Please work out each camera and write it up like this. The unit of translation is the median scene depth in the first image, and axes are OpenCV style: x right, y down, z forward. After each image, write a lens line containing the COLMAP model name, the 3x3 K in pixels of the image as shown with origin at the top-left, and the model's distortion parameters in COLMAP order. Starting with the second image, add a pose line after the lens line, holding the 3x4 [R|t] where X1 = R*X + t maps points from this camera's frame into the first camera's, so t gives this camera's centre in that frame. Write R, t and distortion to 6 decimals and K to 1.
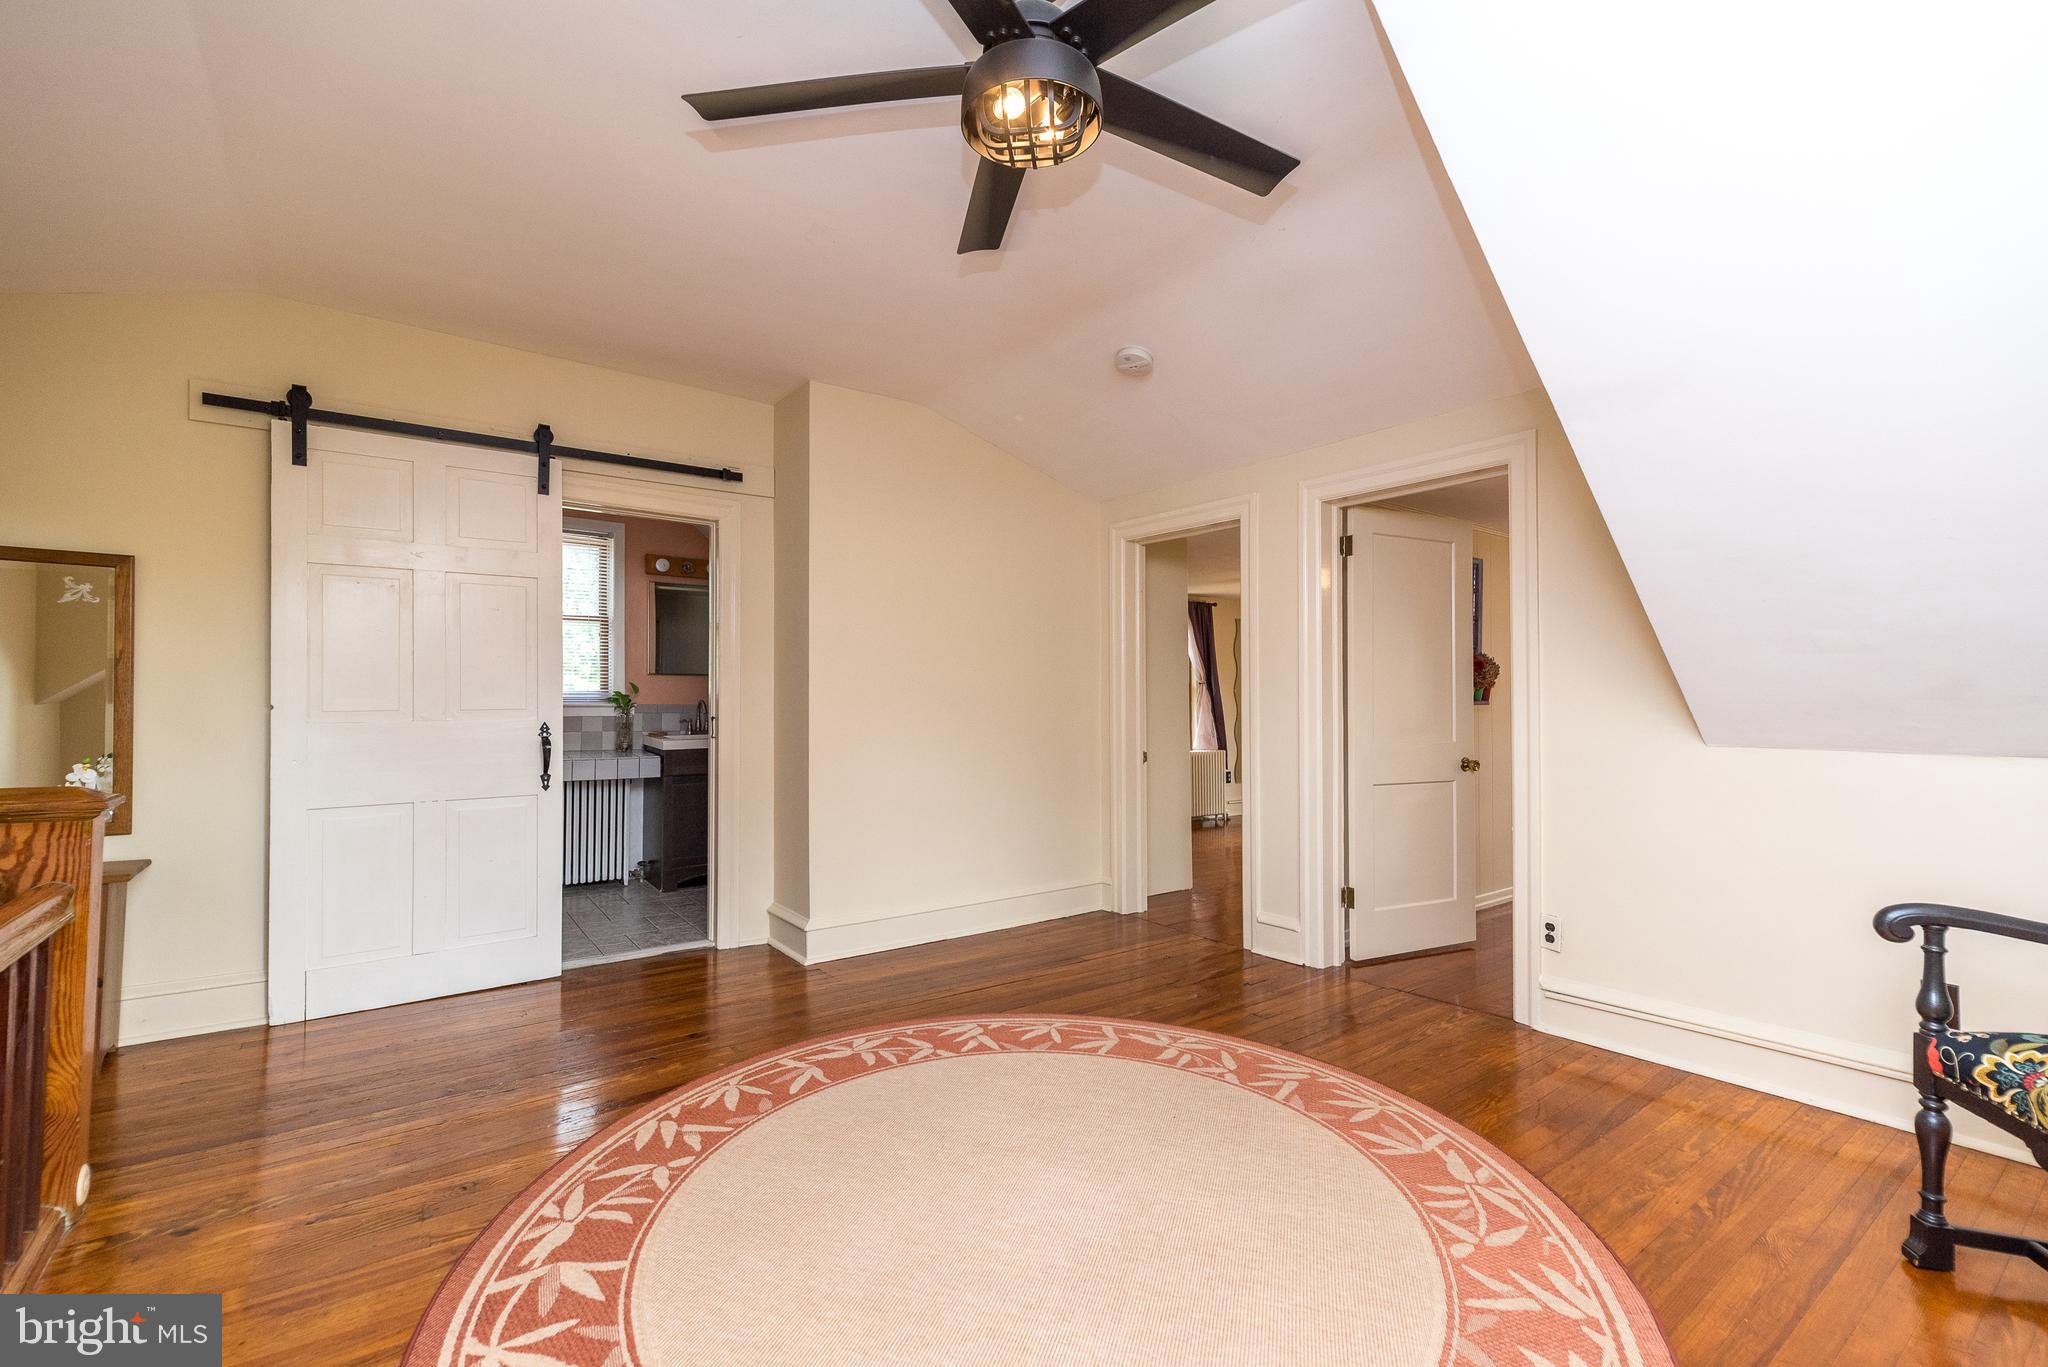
lens RADIAL K [[901.3, 0, 1044.3], [0, 901.3, 692.1], [0, 0, 1]] dist [0.007837, -0.000133]
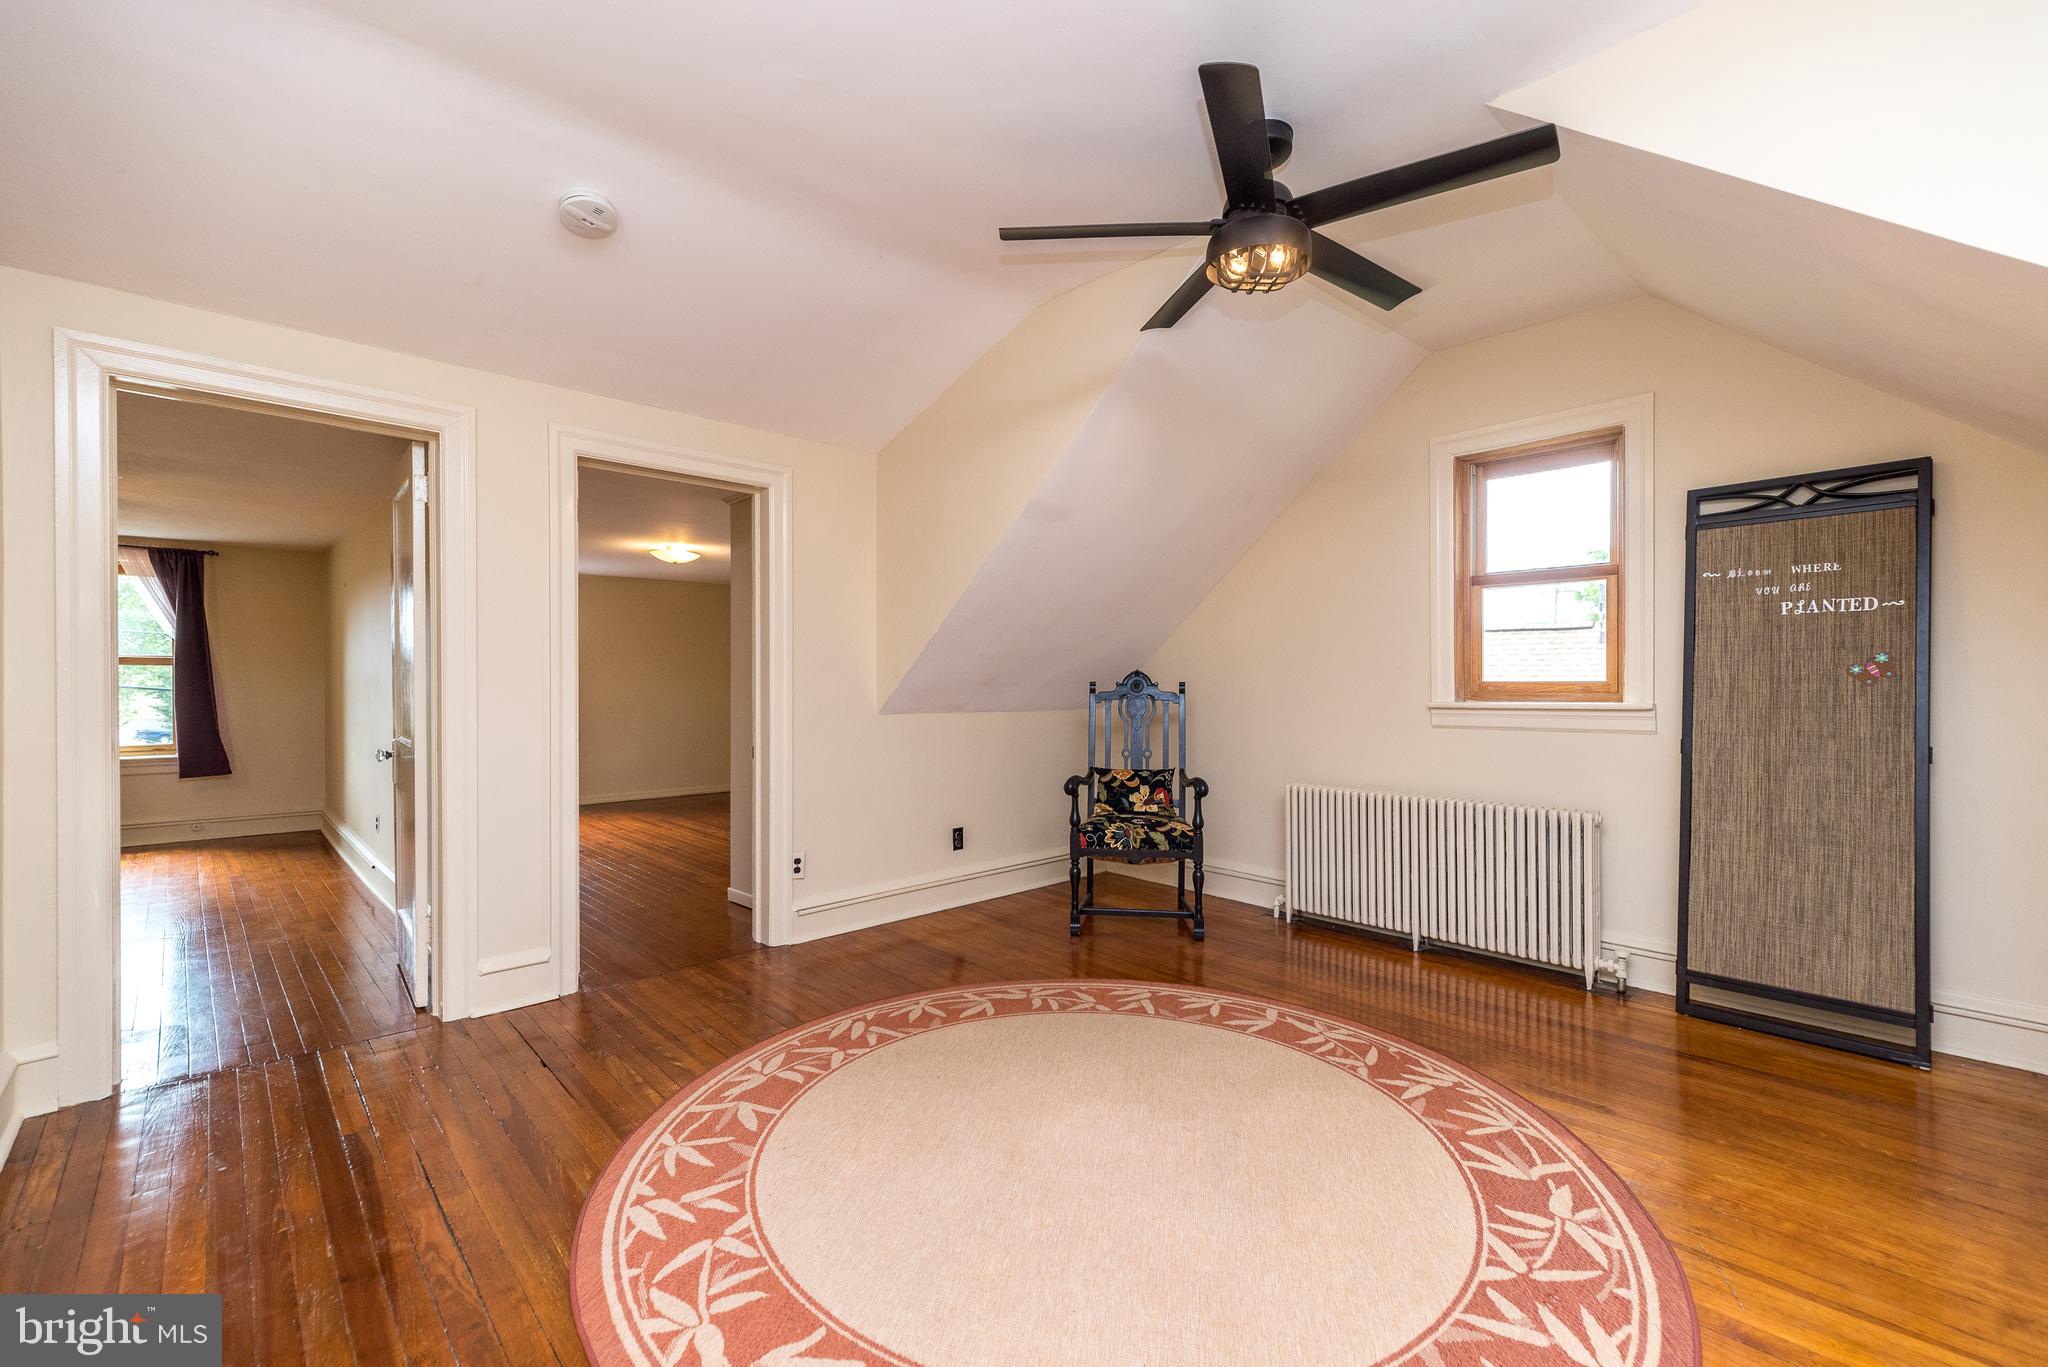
lens RADIAL K [[901.4, 0, 1024.0], [0, 901.4, 683.5], [0, 0, 1]] dist [0.009535, 0.000053]
pose [[-0.119049, 0.003608, 0.992882, -0.797937], [-0.012867, 0.999904, -0.005177, 0.012648], [-0.992805, -0.013391, -0.118991, 0.899307]]
